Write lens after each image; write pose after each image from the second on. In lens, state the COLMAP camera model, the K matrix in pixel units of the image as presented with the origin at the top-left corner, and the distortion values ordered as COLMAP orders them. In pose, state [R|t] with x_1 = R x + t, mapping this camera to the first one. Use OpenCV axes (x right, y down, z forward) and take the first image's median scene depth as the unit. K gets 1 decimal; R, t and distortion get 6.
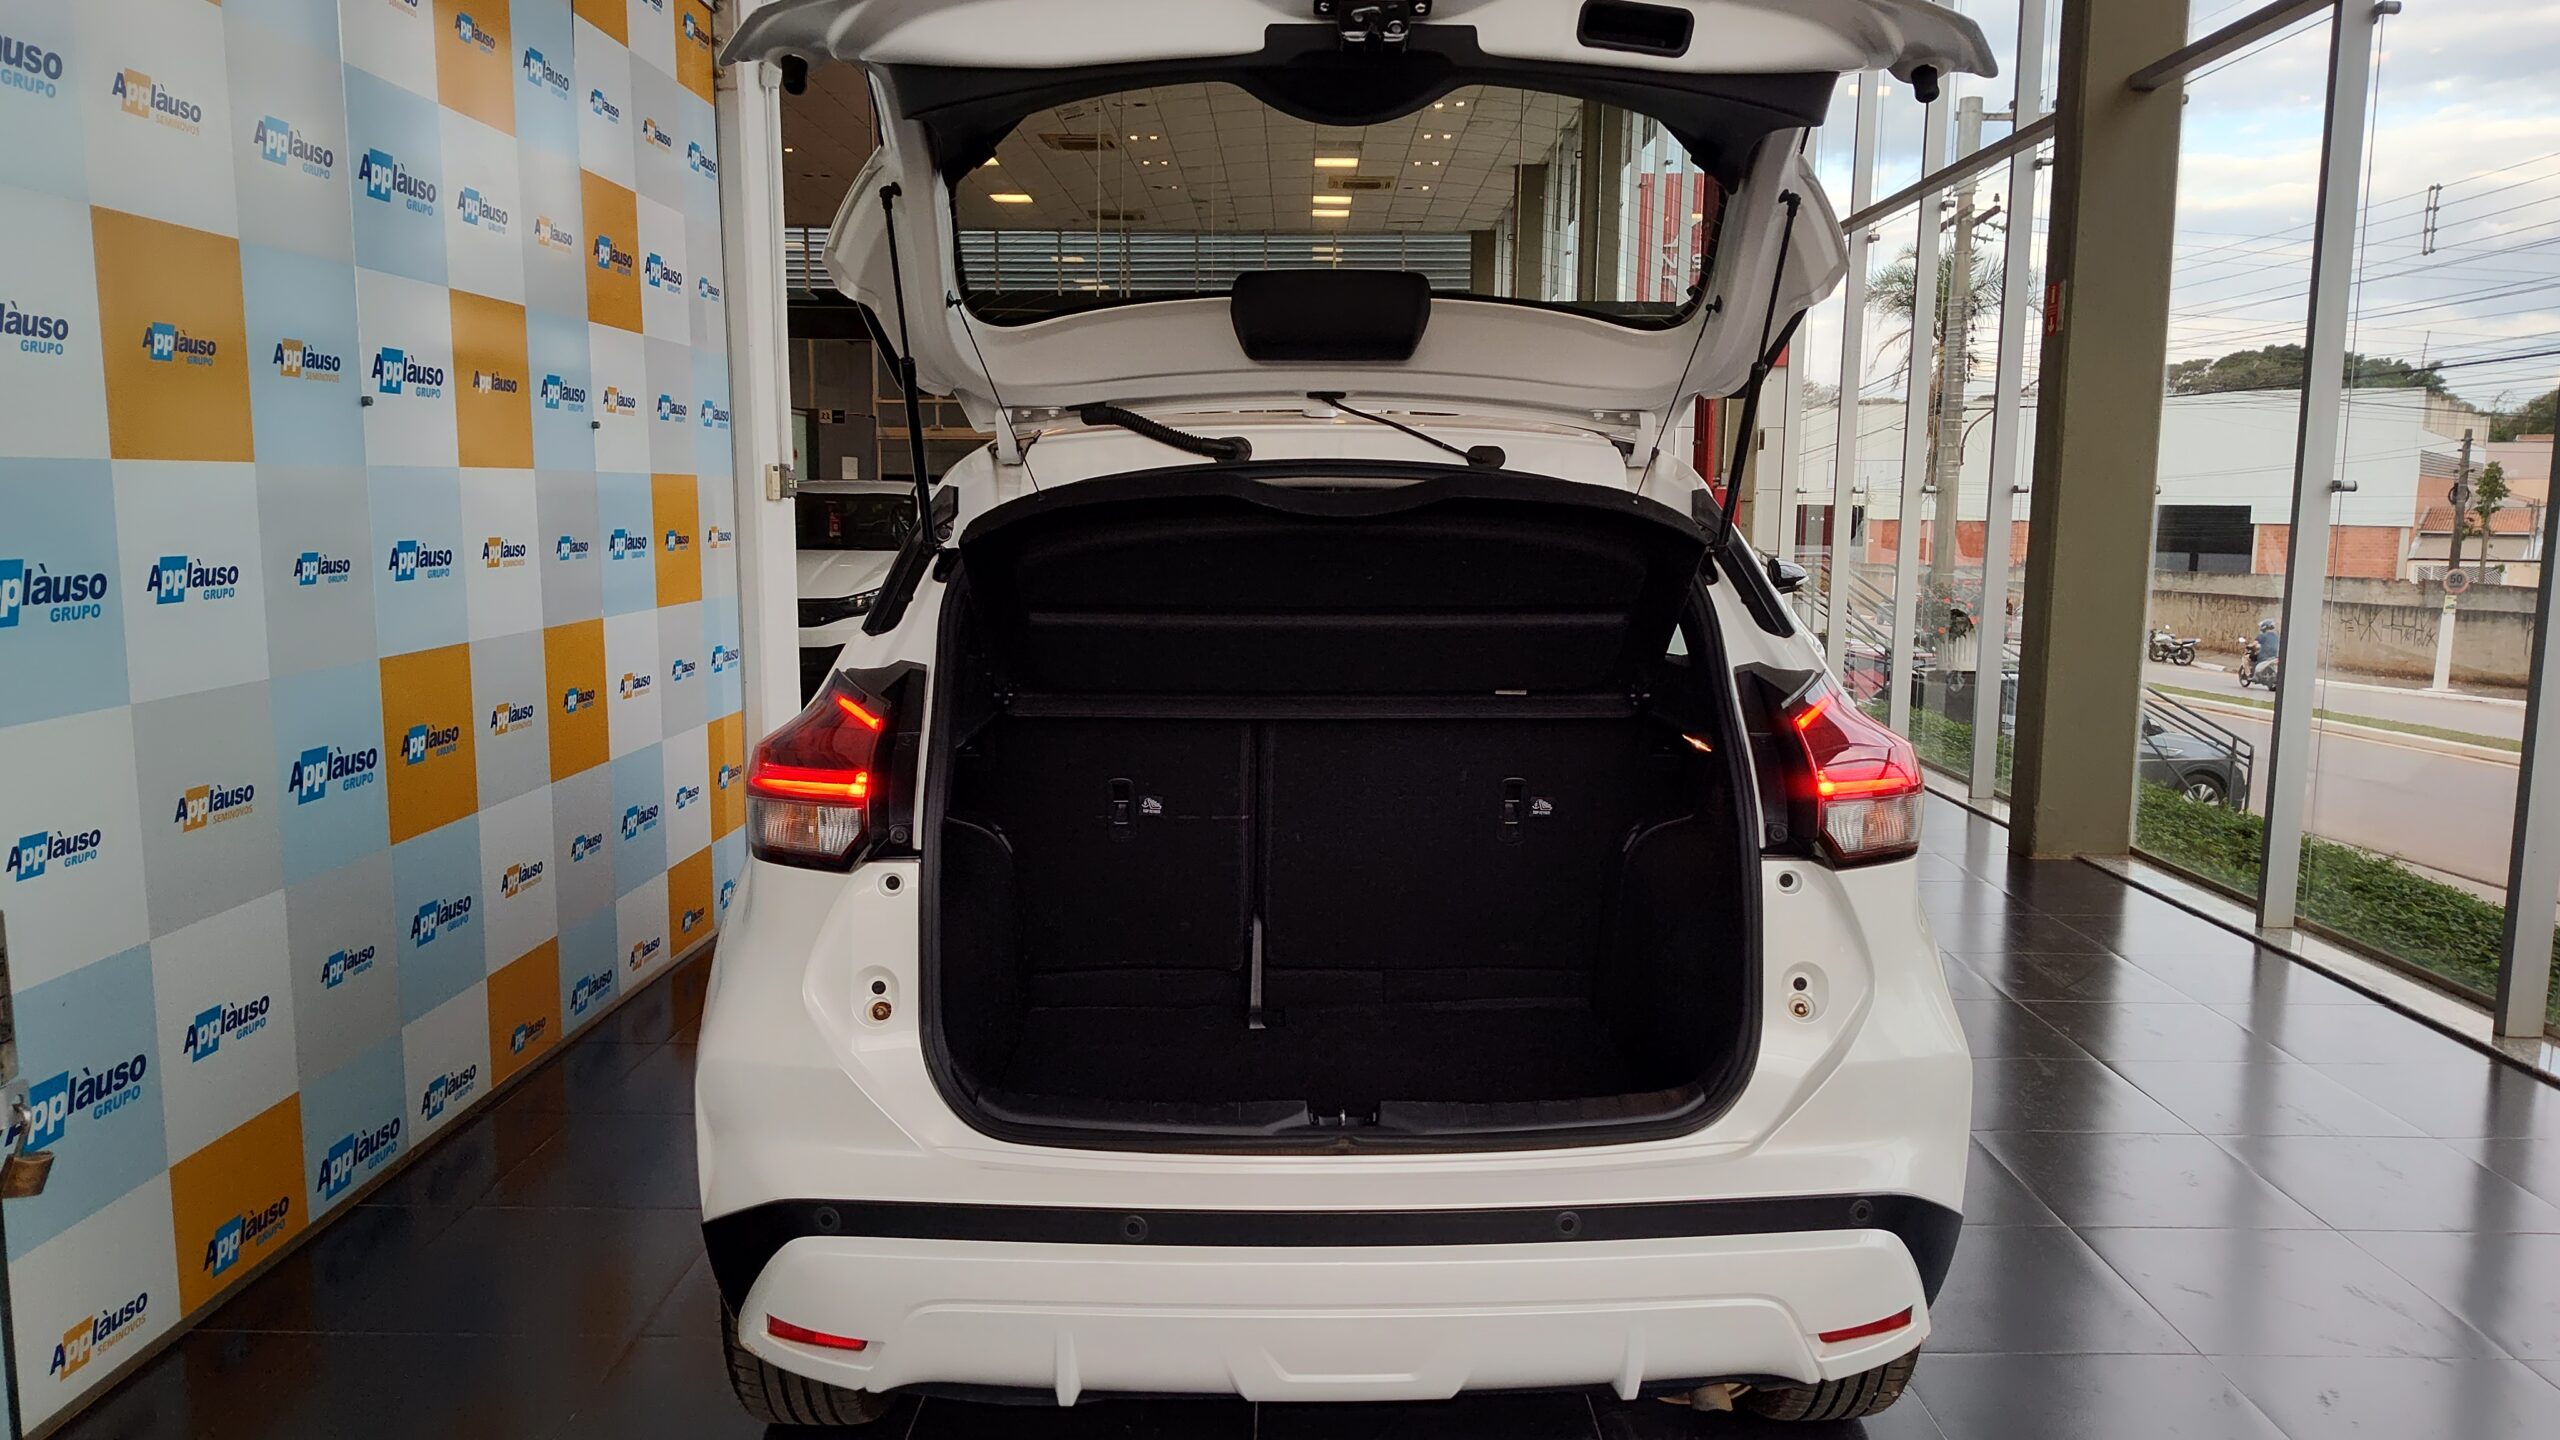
lens RADIAL K [[1784.4, 0, 1280.0], [0, 1784.4, 720.0], [0, 0, 1]] dist [-0.000506, -0.004831]
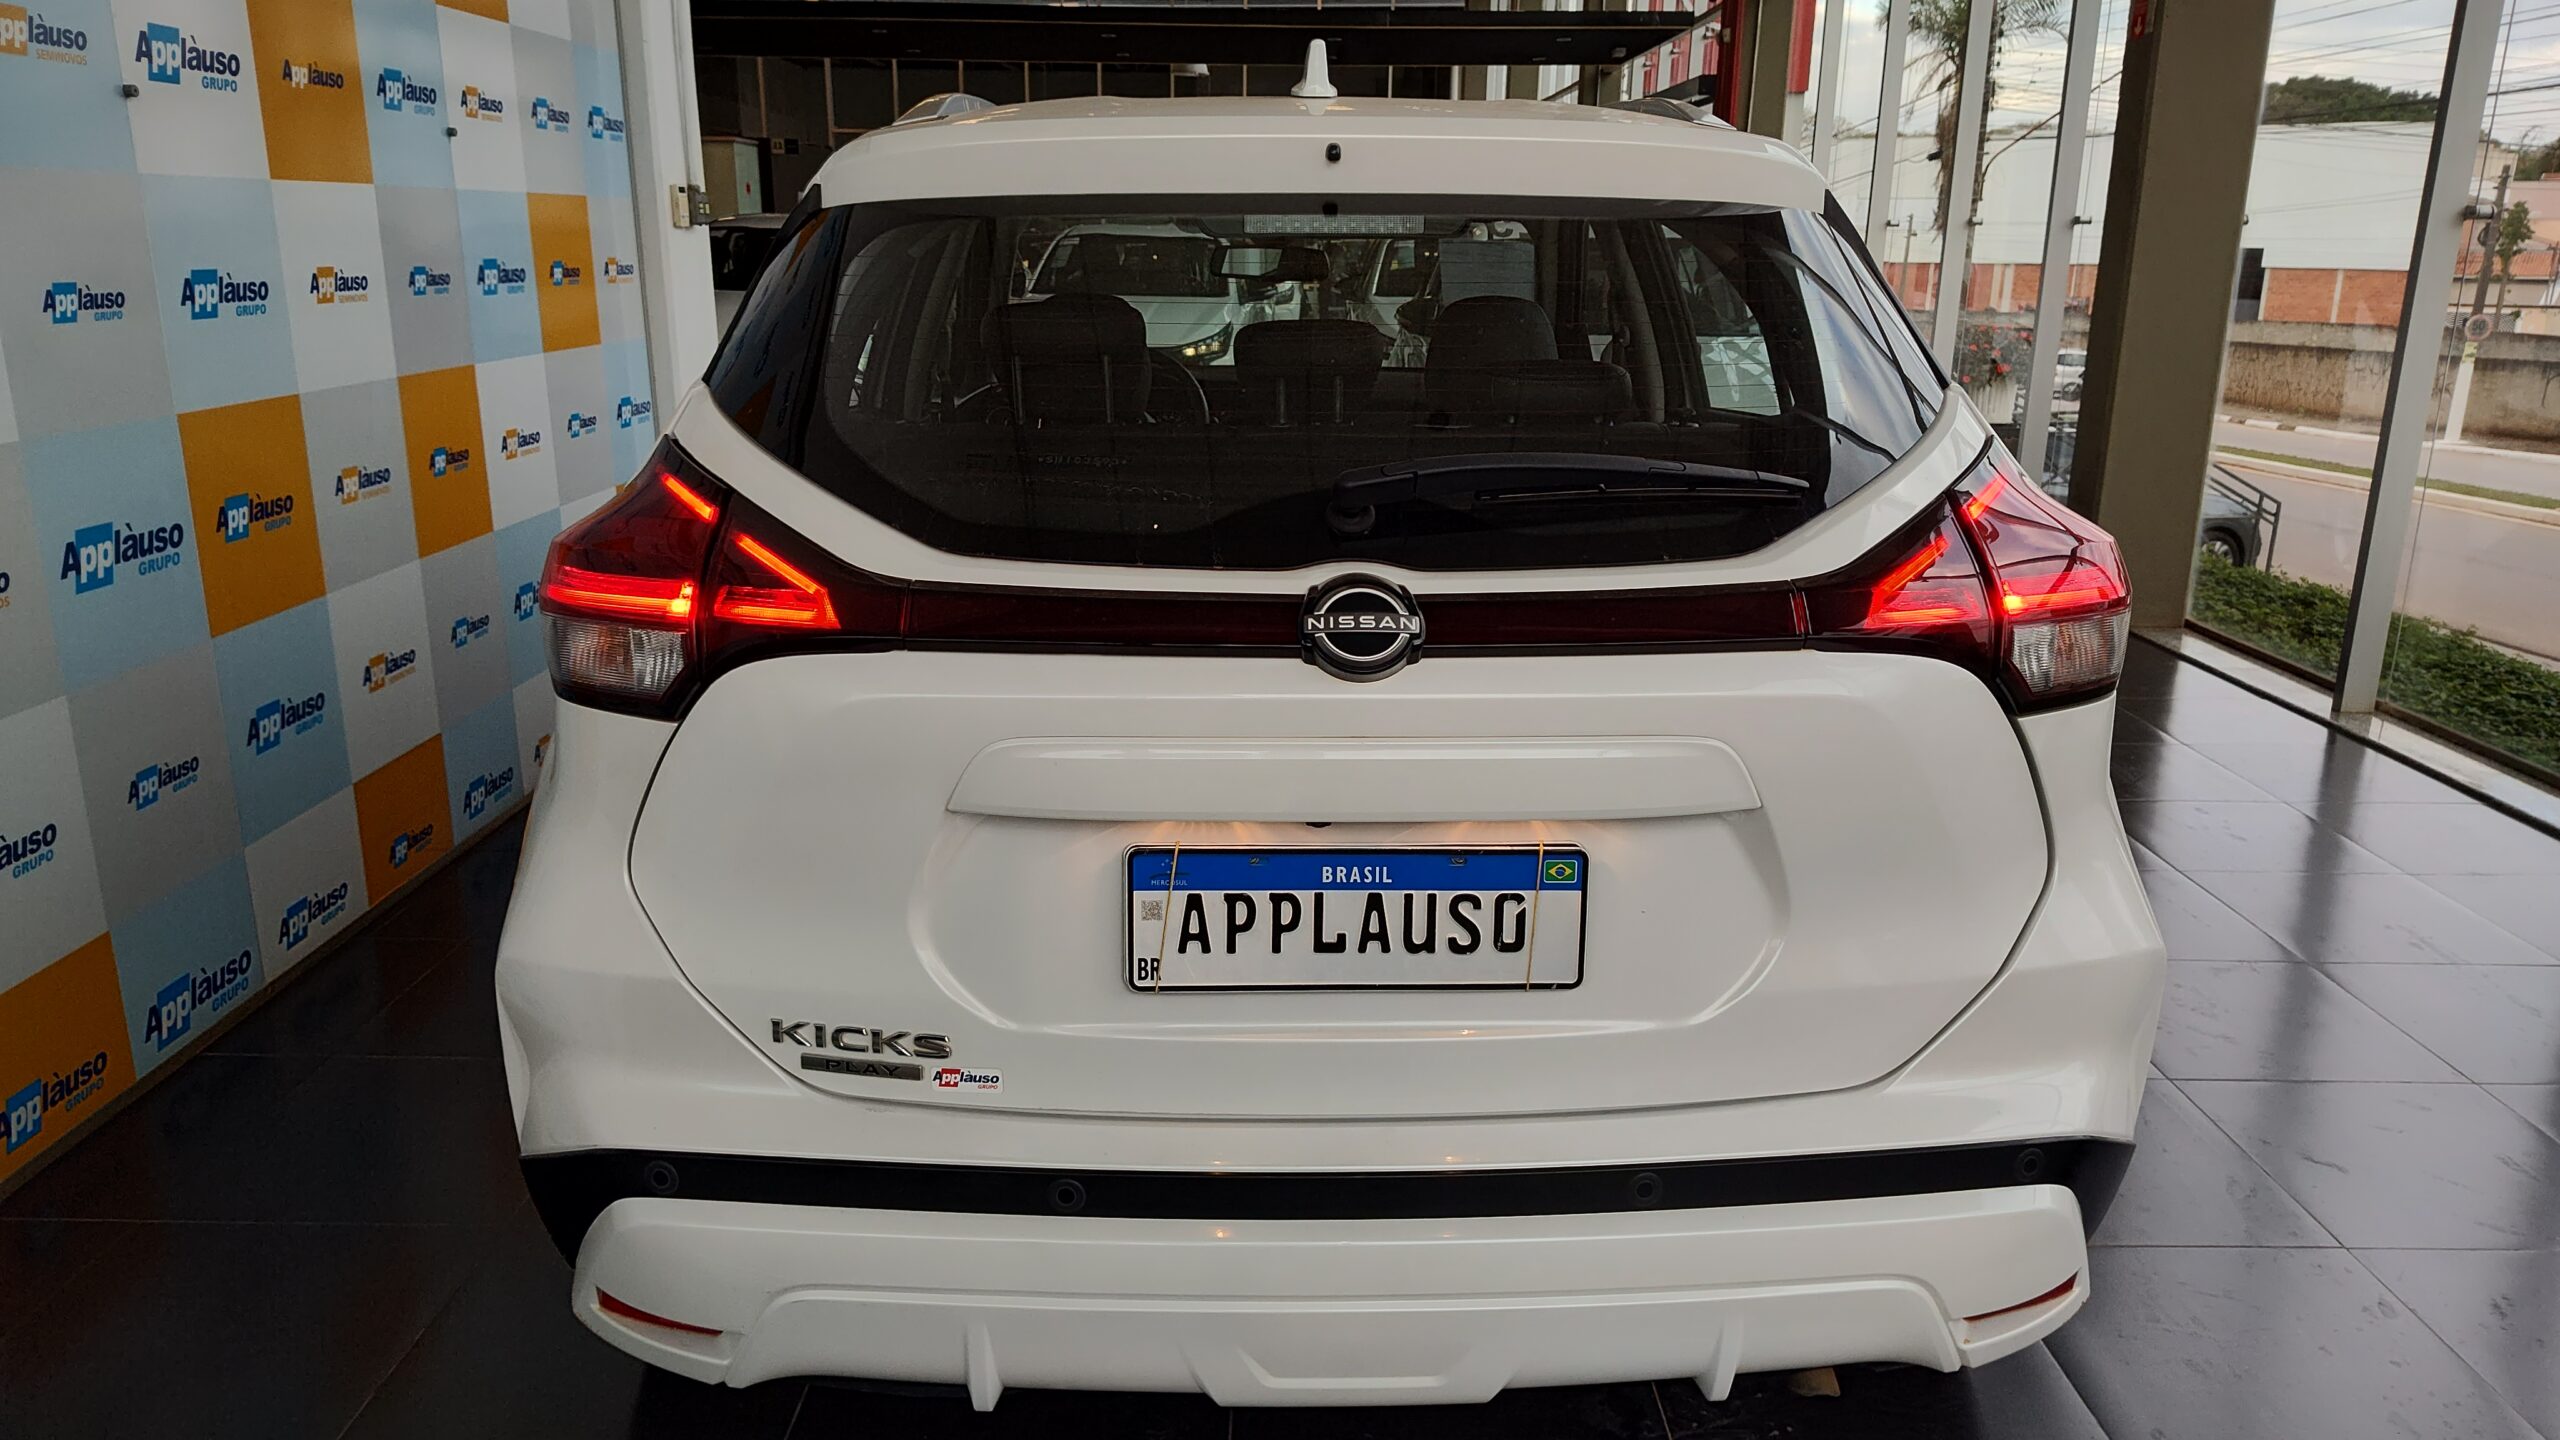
lens RADIAL K [[1784.4, 0, 1280.0], [0, 1784.4, 720.0], [0, 0, 1]] dist [-0.000506, -0.004831]
pose [[0.999951, -0.000934, 0.009844, -0.000005], [-0.000442, 0.990315, 0.138841, -0.007346], [-0.009878, -0.138838, 0.990266, 0.125440]]
